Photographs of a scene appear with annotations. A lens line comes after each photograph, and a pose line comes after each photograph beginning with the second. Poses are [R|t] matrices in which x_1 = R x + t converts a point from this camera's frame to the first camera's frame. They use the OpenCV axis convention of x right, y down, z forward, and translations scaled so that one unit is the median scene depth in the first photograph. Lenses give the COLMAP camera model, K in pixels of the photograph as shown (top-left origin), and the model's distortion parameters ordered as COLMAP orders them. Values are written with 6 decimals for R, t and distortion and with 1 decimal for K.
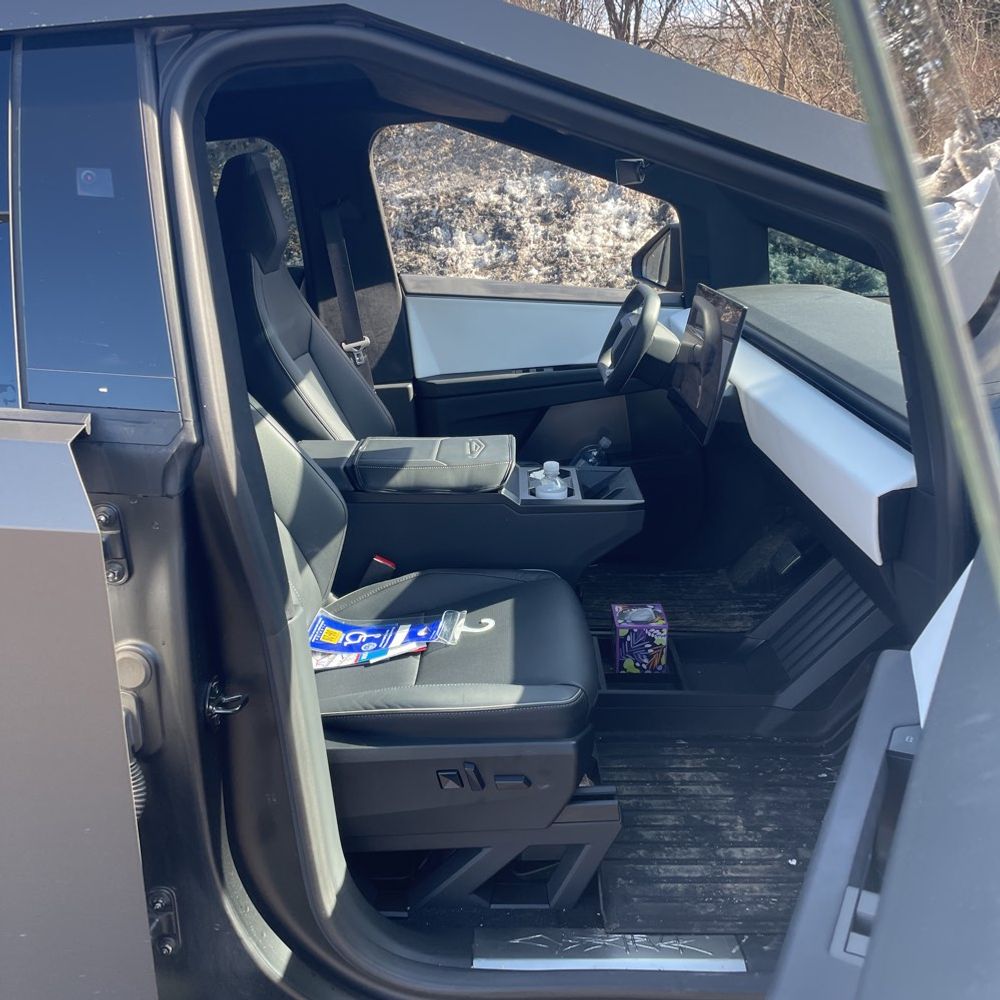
lens RADIAL K [[990.3, 0, 516.6], [0, 990.3, 498.6], [0, 0, 1]] dist [0.094129, -0.105781]
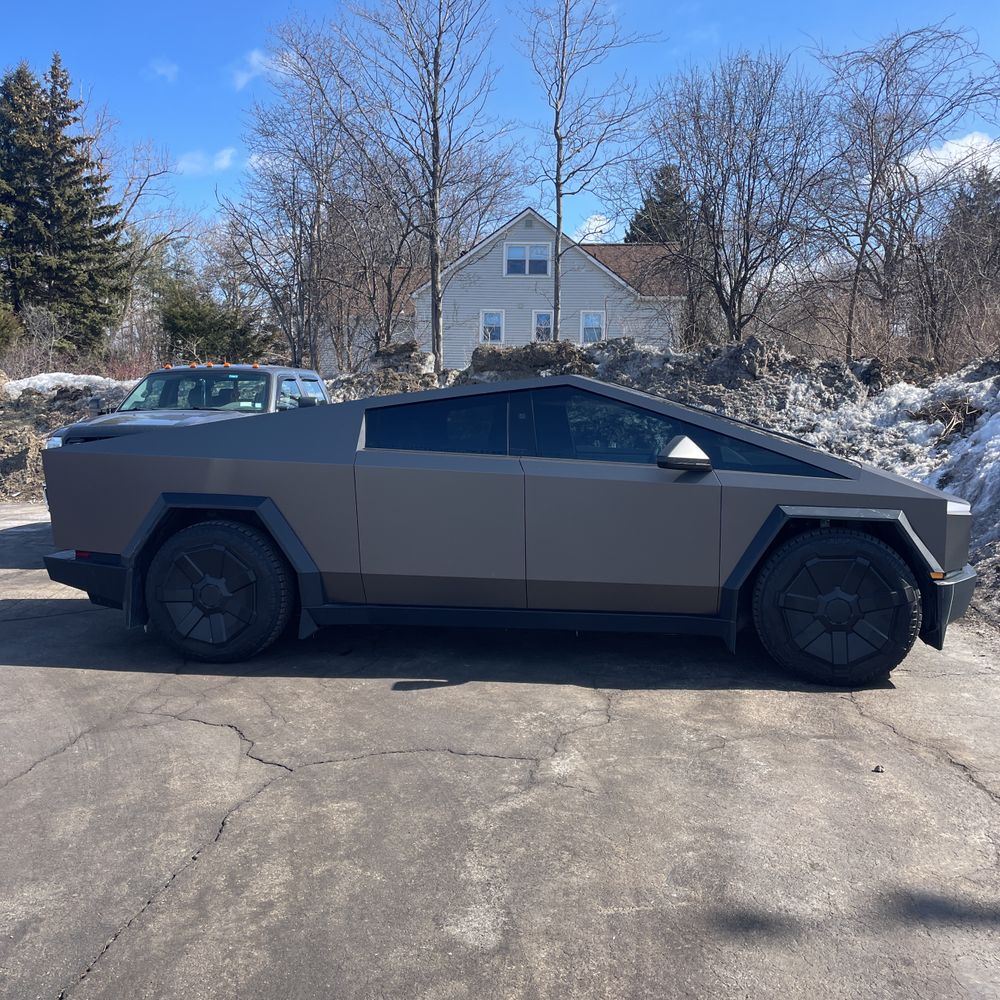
lens RADIAL K [[981.5, 0, 522.0], [0, 981.5, 495.9], [0, 0, 1]] dist [0.086186, -0.018165]
pose [[0.987113, -0.001928, -0.160016, 0.041680], [-0.032835, 0.976212, -0.214315, 0.119476], [0.156622, 0.216808, 0.963568, -0.387974]]
